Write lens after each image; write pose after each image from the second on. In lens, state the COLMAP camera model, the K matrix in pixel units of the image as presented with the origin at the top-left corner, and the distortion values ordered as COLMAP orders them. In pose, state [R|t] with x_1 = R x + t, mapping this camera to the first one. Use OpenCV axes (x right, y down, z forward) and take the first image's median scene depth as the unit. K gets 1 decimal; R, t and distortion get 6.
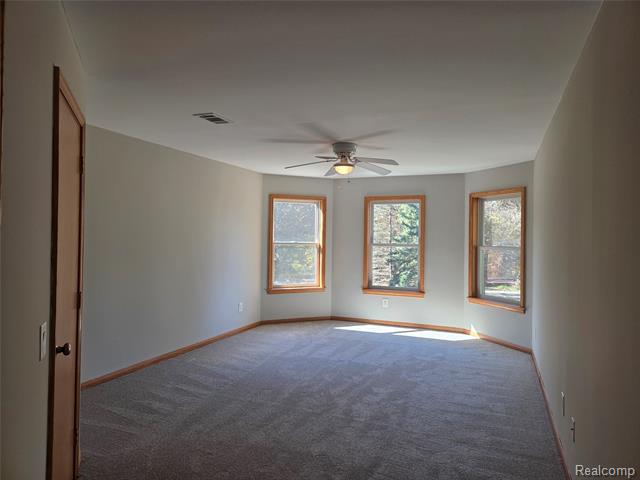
lens RADIAL K [[430.2, 0, 318.7], [0, 430.2, 239.7], [0, 0, 1]] dist [0.076618, -0.058769]
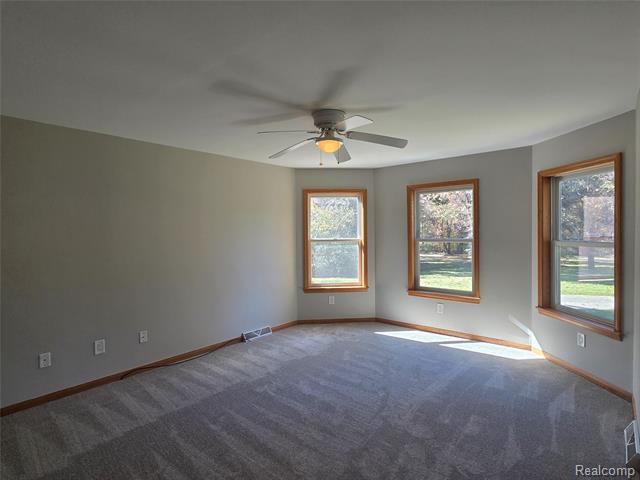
lens RADIAL K [[347.5, 0, 319.7], [0, 347.5, 239.7], [0, 0, 1]] dist [0.013768, 0.004282]
pose [[0.947559, -0.013530, -0.319294, 0.167443], [0.016114, 0.999855, 0.005453, 0.003070], [0.319174, -0.010312, 0.947640, 0.273782]]
